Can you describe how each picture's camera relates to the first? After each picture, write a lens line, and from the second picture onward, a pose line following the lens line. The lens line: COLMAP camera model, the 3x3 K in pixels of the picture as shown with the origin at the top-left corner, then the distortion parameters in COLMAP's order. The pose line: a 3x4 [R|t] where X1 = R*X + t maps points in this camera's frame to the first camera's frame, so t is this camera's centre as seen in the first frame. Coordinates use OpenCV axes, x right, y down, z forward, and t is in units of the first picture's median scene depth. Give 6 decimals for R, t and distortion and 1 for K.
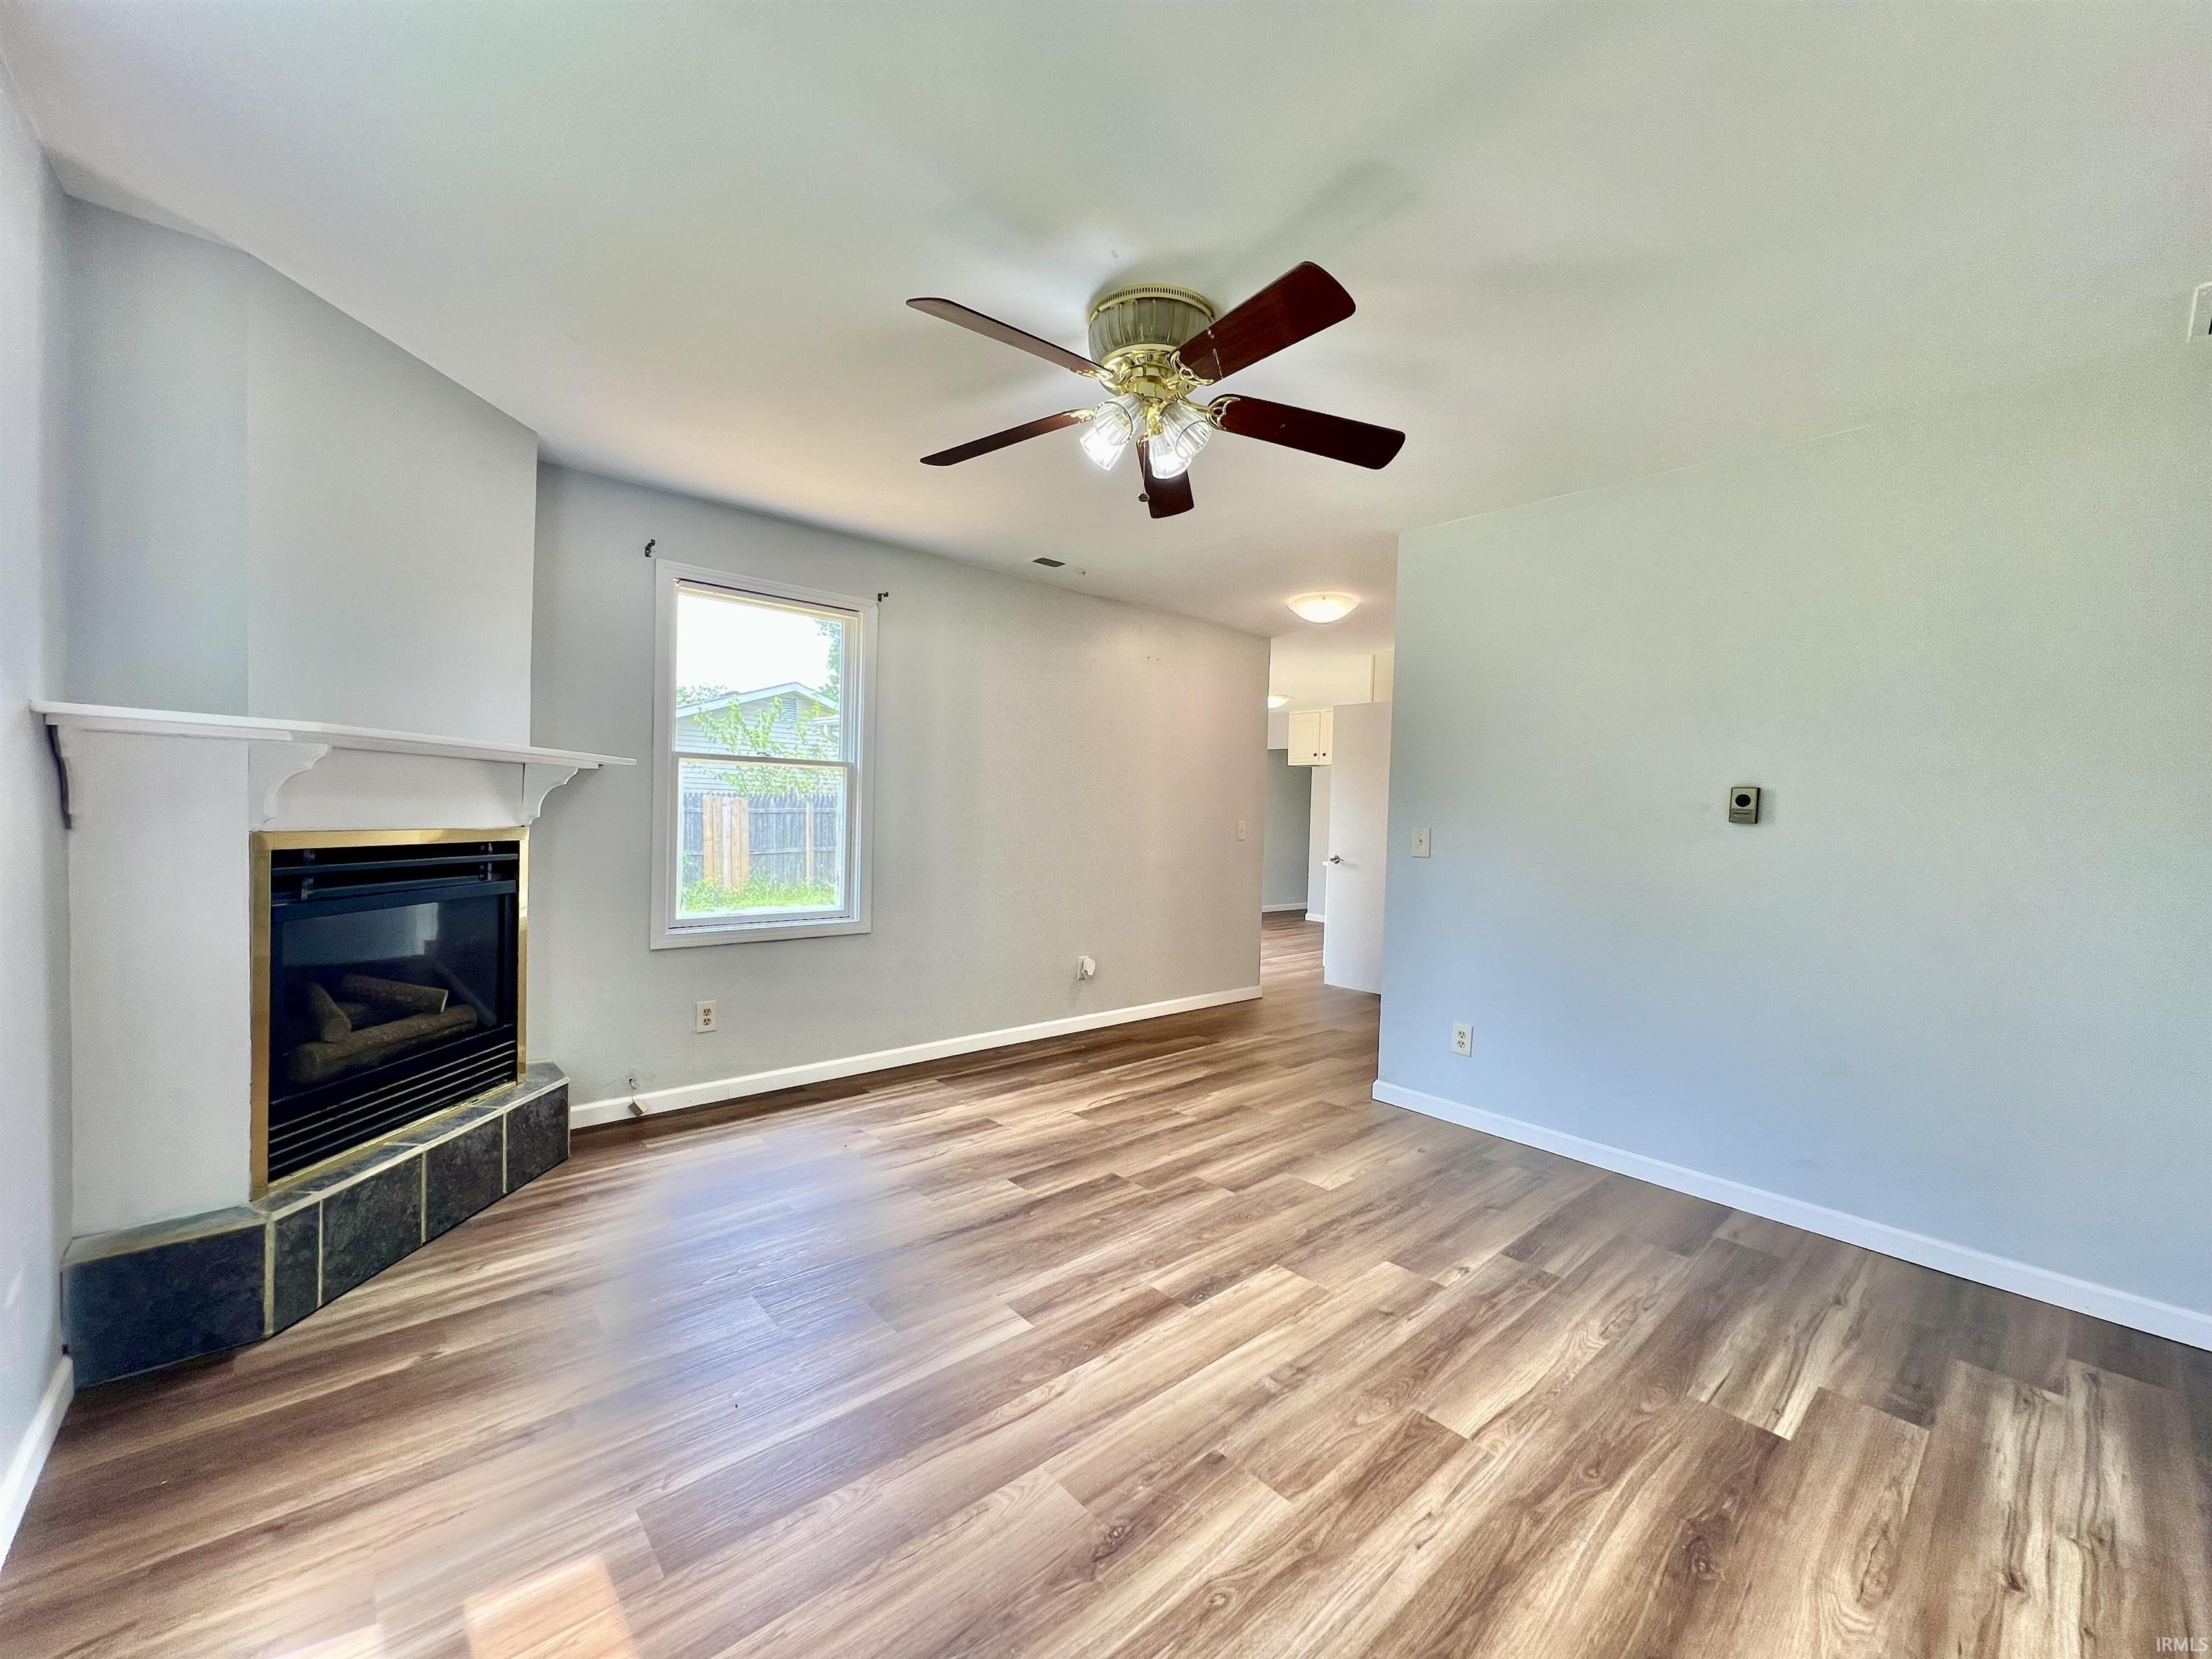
lens RADIAL K [[879.7, 0, 1106.0], [0, 879.7, 829.5], [0, 0, 1]] dist [-0.001805, -0.000059]
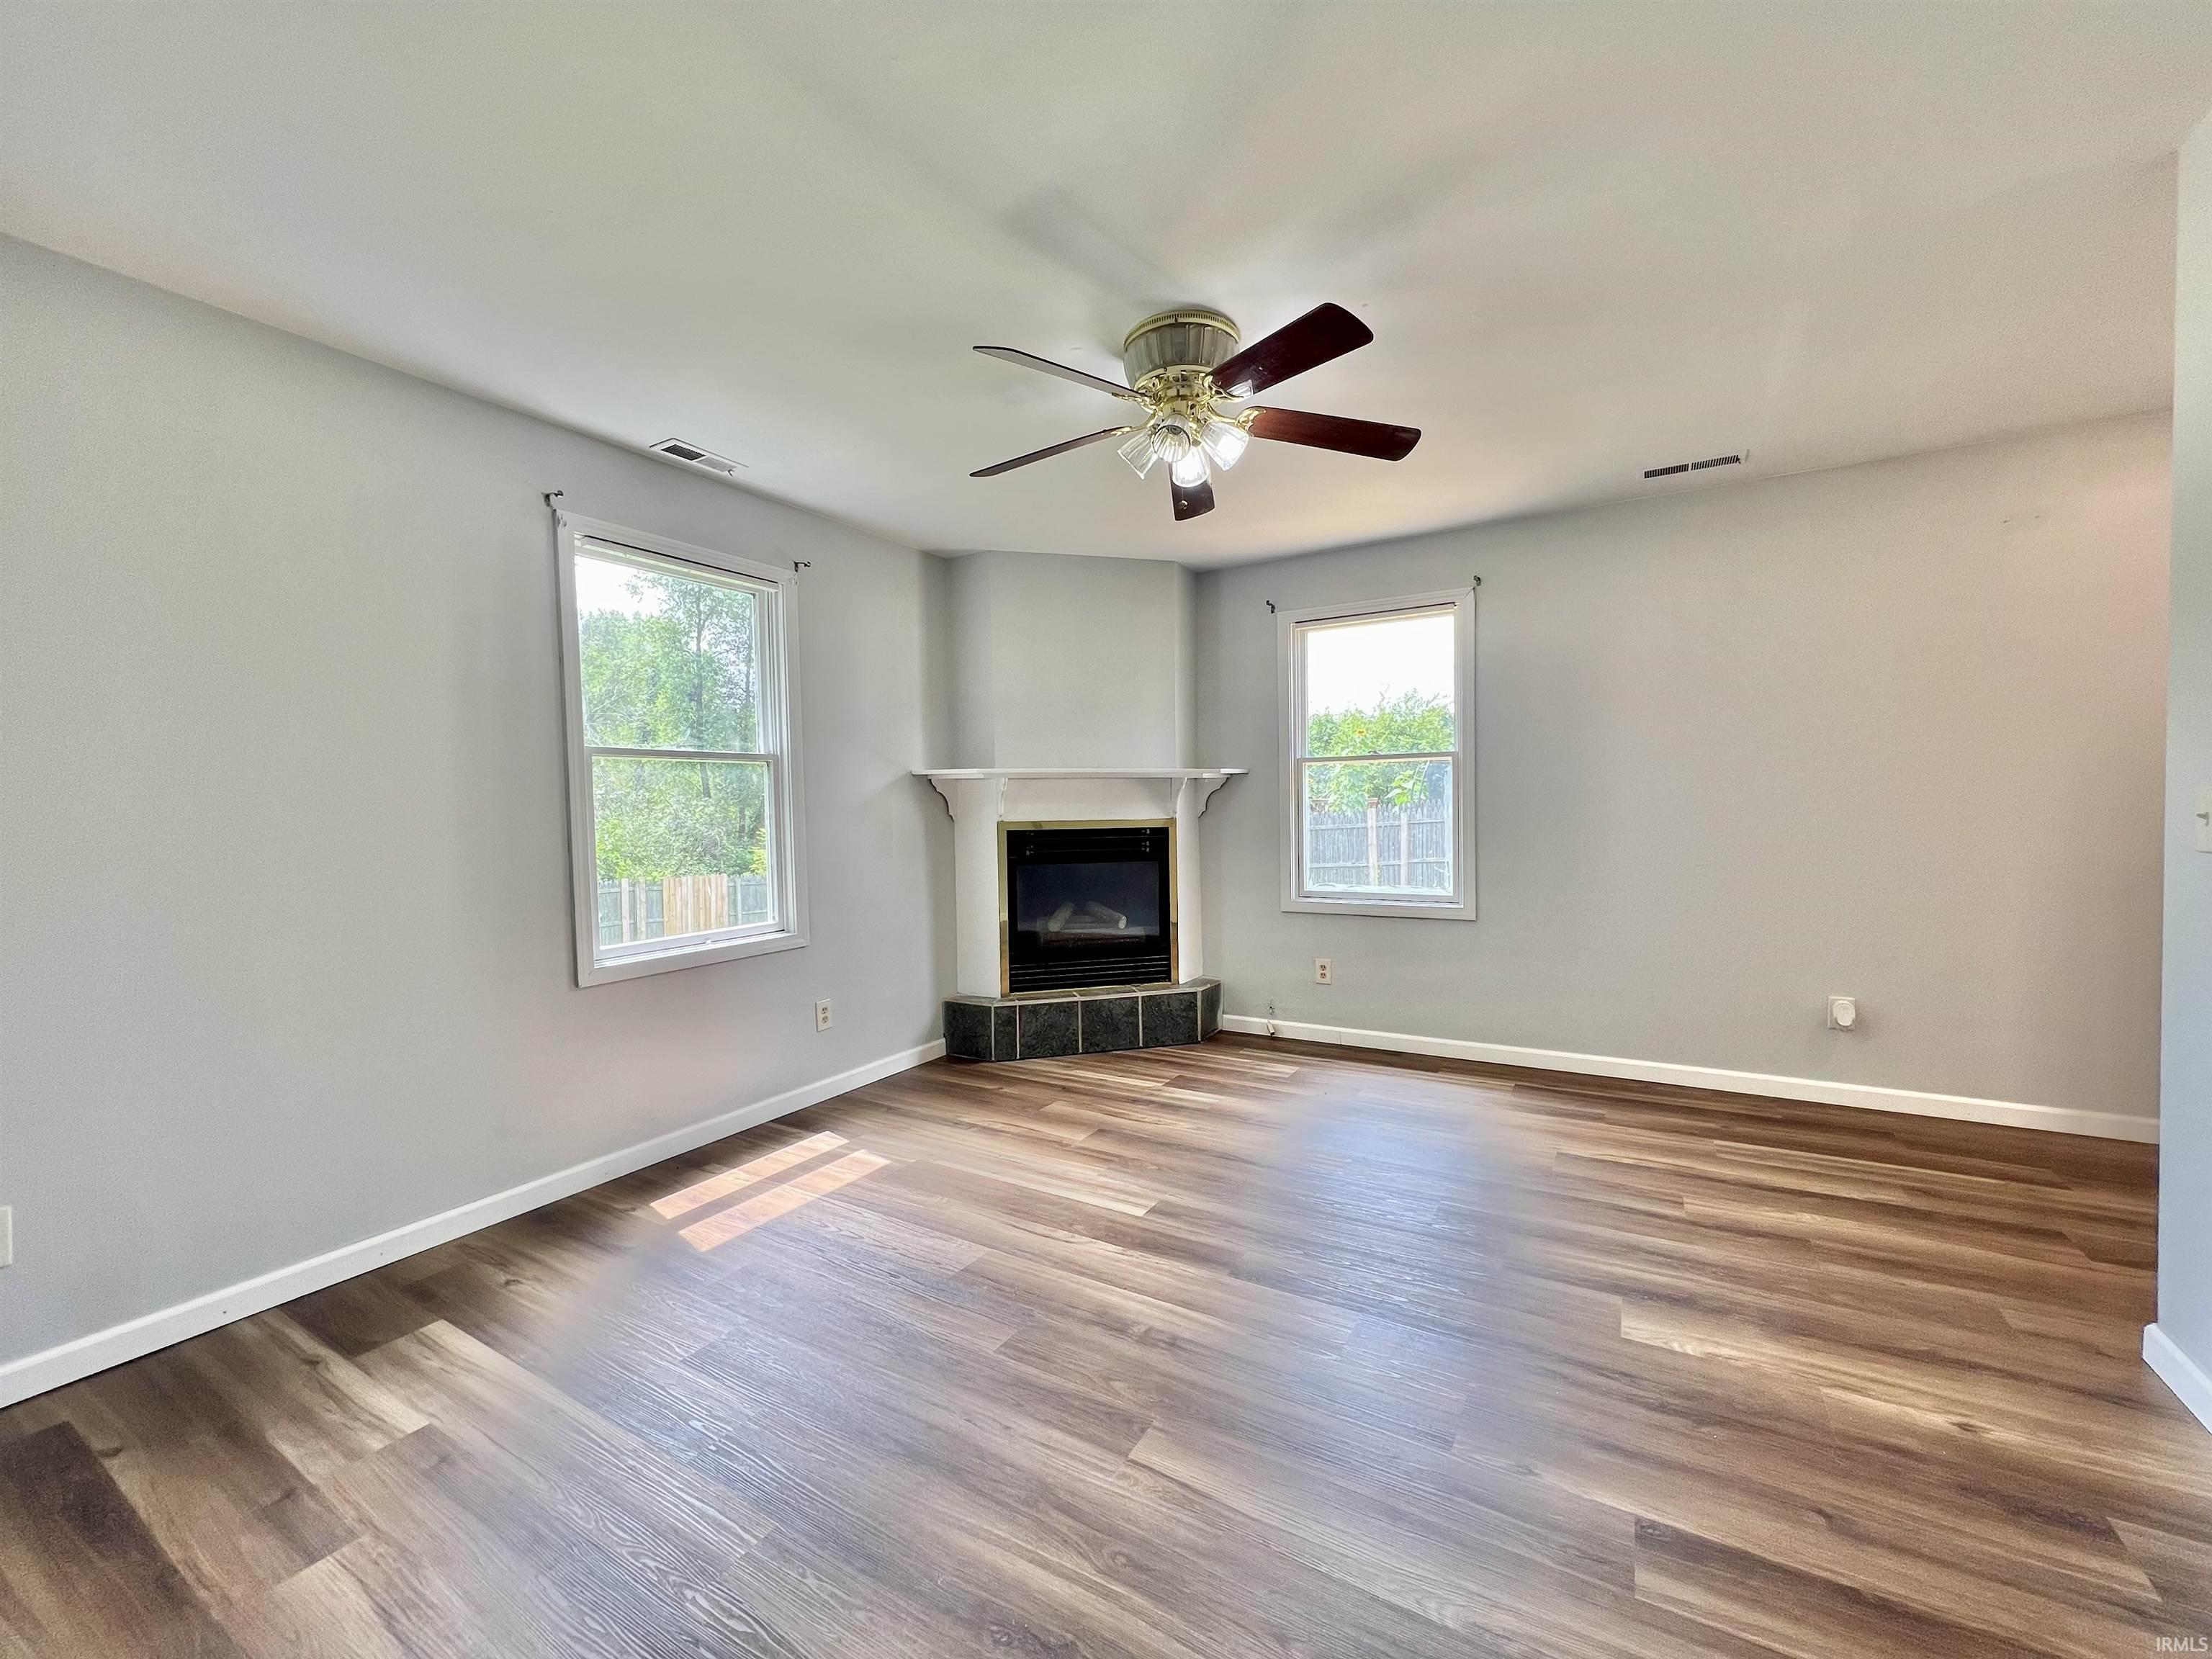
lens RADIAL K [[880.7, 0, 1106.0], [0, 880.7, 829.5], [0, 0, 1]] dist [-0.002429, 0.000043]
pose [[0.299317, -0.007727, -0.954123, 0.820535], [0.006762, 0.999959, -0.005977, 0.026038], [0.954130, -0.004663, 0.299357, 0.449031]]
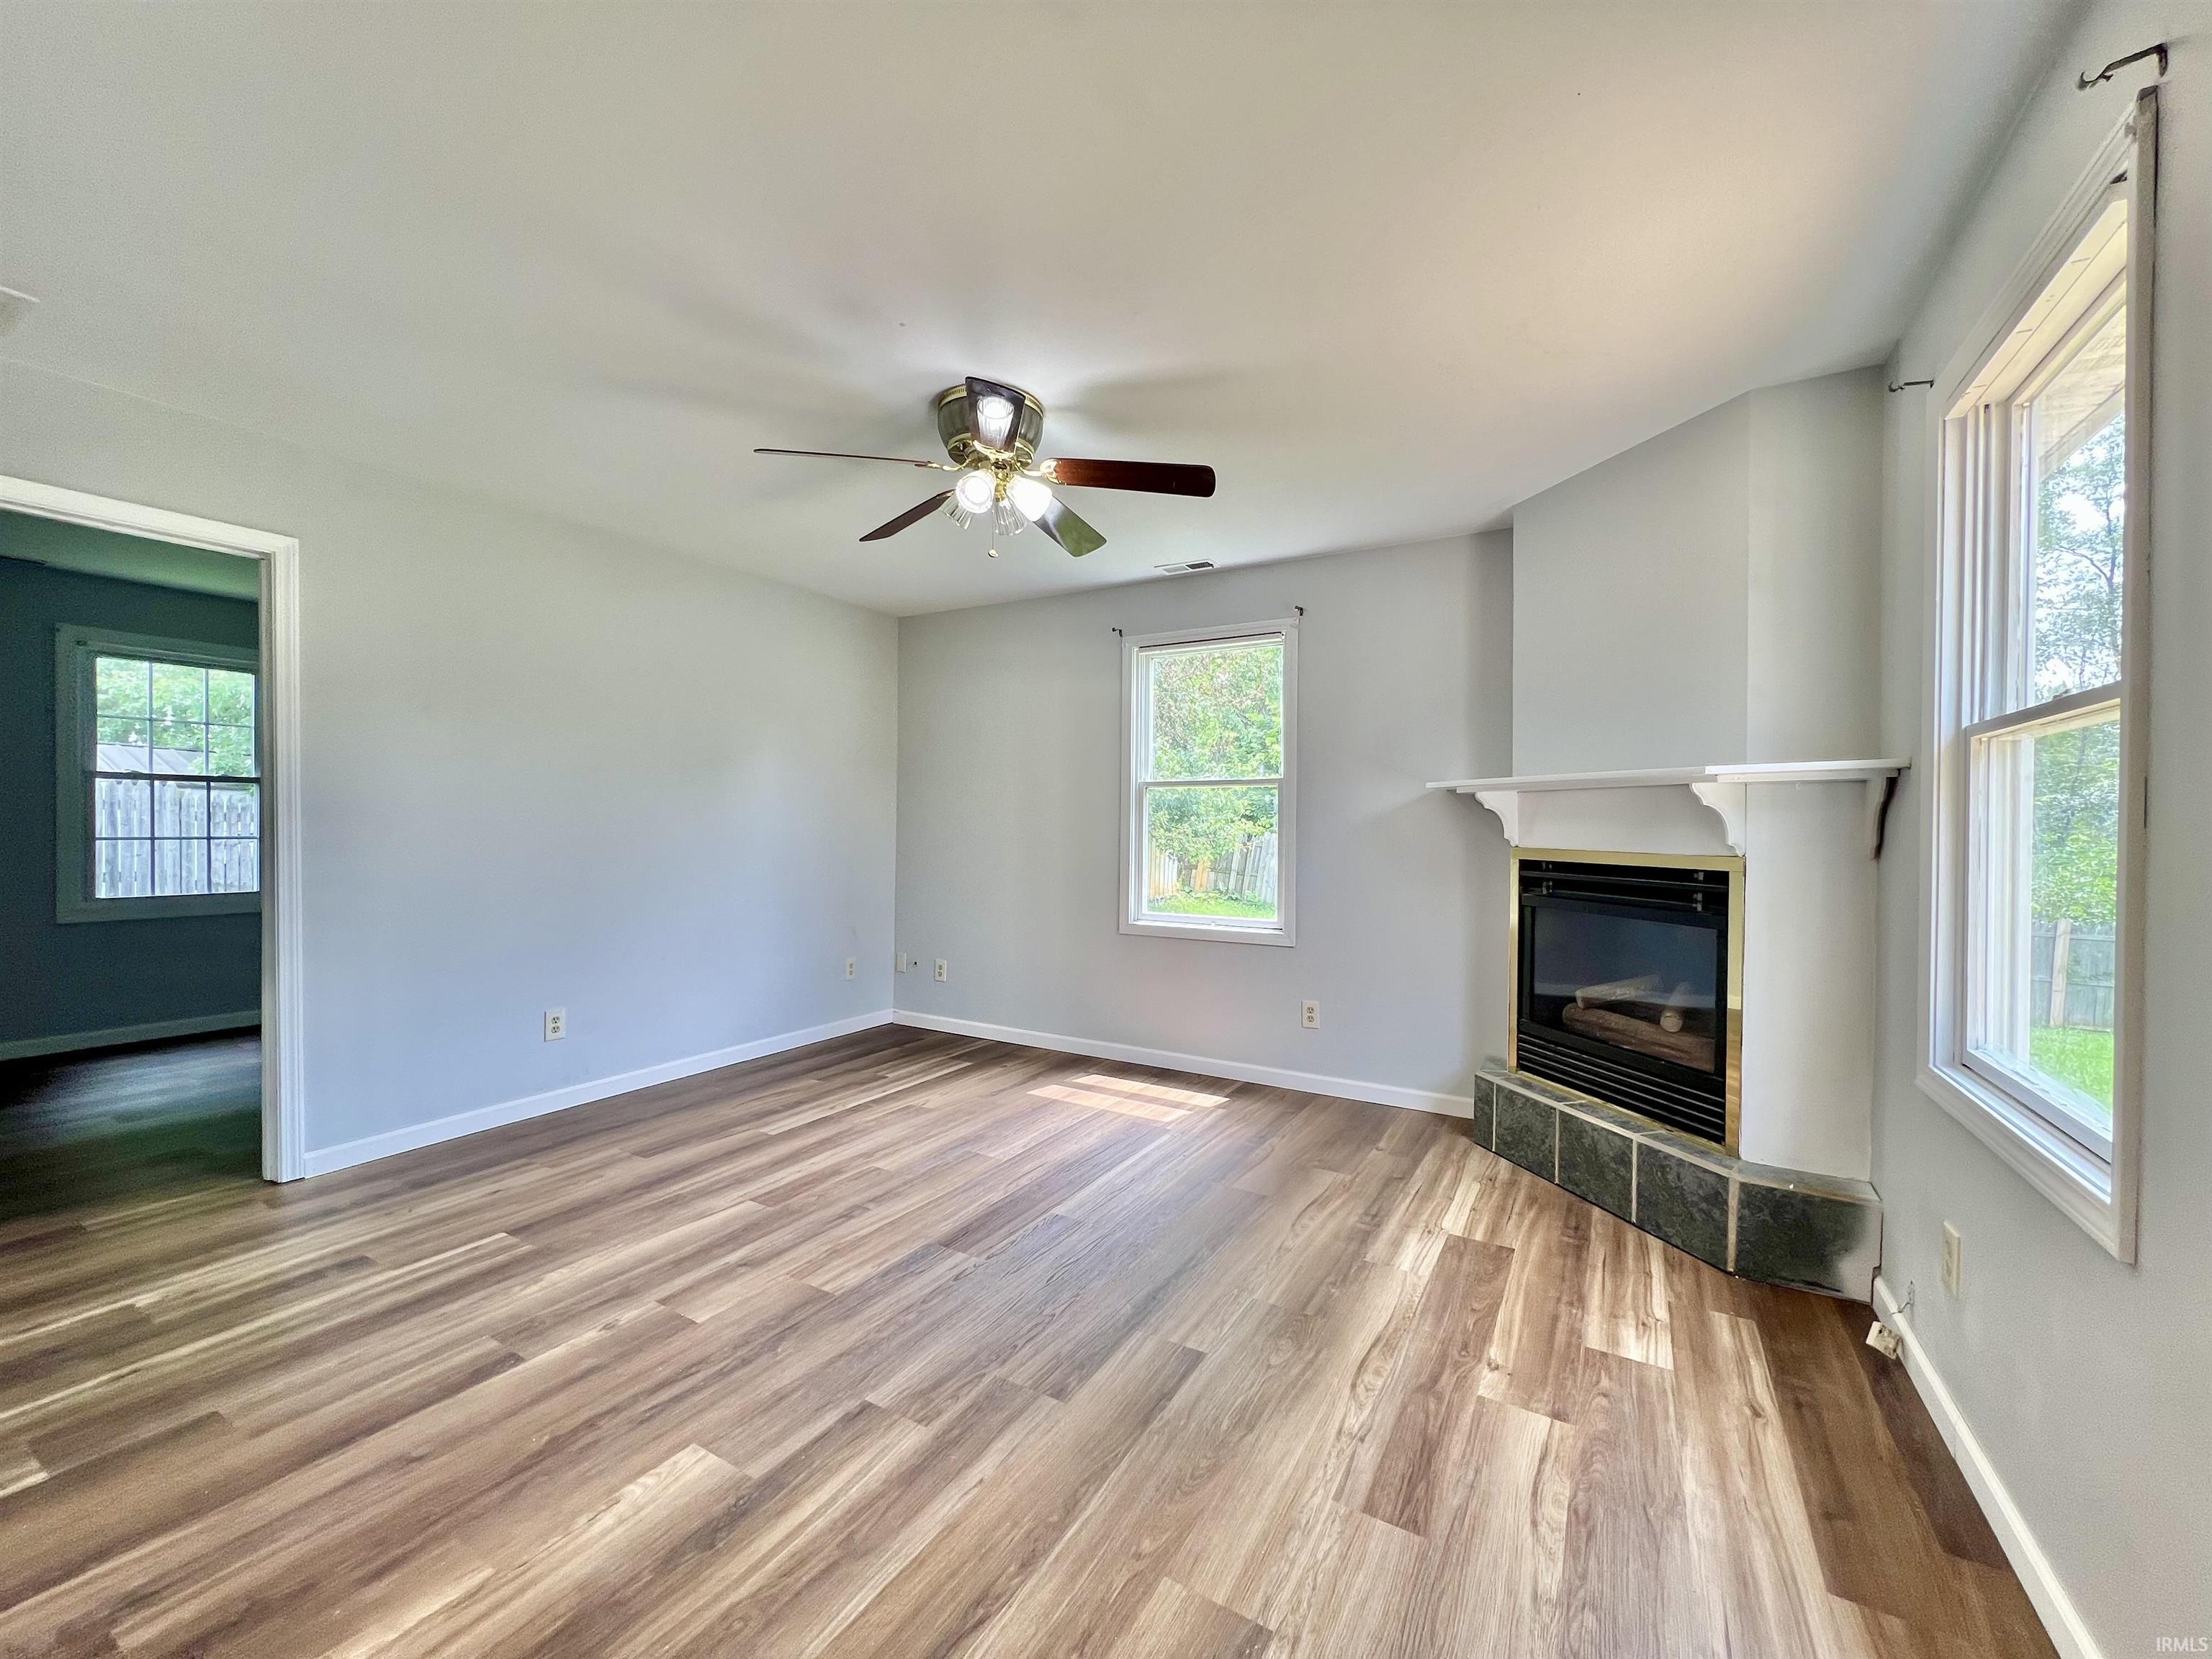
lens RADIAL K [[880.7, 0, 1106.0], [0, 880.7, 829.5], [0, 0, 1]] dist [-0.002429, 0.000043]
pose [[-0.950842, -0.035327, -0.307655, 0.197697], [-0.041801, 0.999021, 0.014475, -0.016618], [0.306842, 0.026624, -0.951388, 1.714118]]
